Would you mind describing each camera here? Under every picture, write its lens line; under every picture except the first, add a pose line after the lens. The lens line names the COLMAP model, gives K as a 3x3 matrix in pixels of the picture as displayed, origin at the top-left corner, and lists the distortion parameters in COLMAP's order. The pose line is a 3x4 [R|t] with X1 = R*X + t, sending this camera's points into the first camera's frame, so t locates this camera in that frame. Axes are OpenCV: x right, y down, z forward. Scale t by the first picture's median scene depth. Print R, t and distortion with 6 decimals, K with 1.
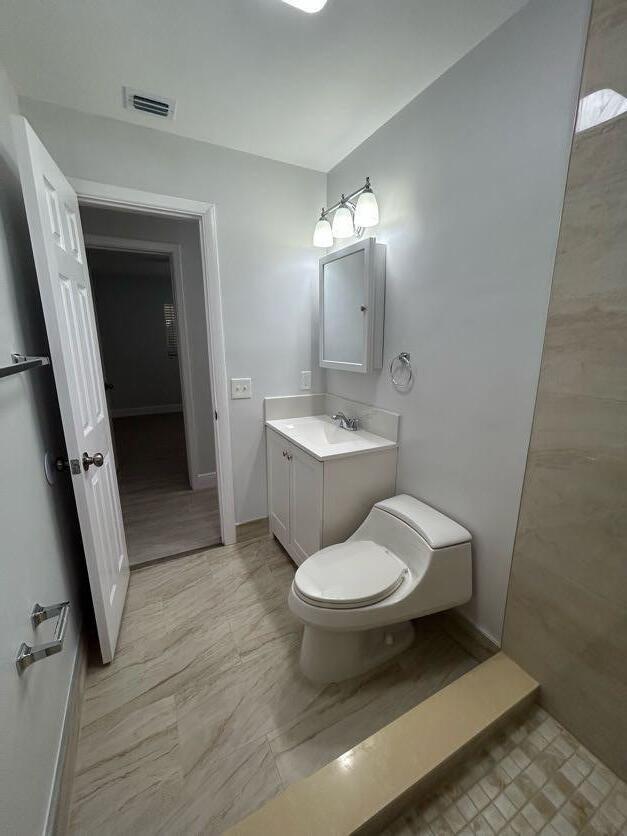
lens RADIAL K [[338.6, 0, 313.0], [0, 338.6, 419.2], [0, 0, 1]] dist [0.007116, 0.000519]
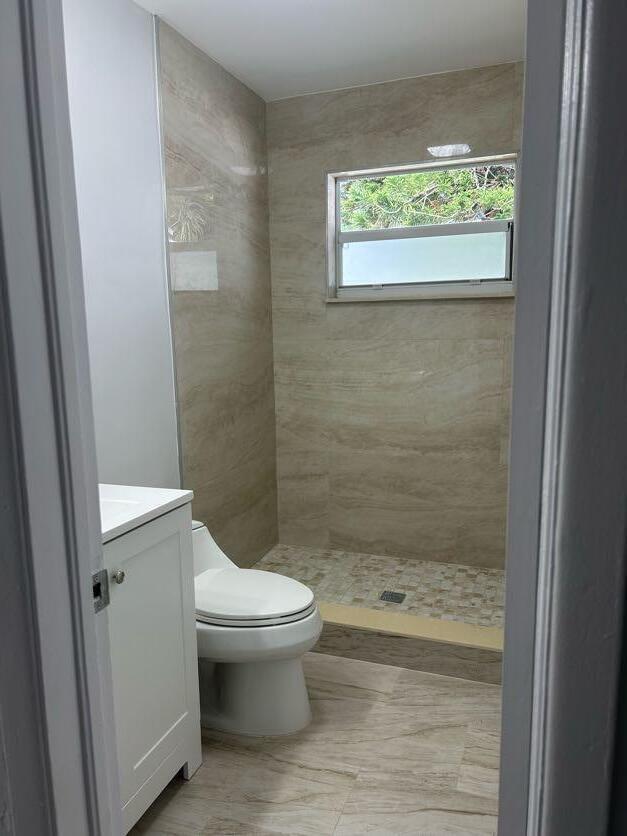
lens RADIAL K [[628.1, 0, 313.5], [0, 628.1, 419.4], [0, 0, 1]] dist [0.028808, -0.039017]
pose [[-0.676468, -0.108733, 0.728401, -1.003843], [0.168255, 0.940067, 0.296588, -0.330235], [-0.716995, 0.323189, -0.617630, 1.648175]]
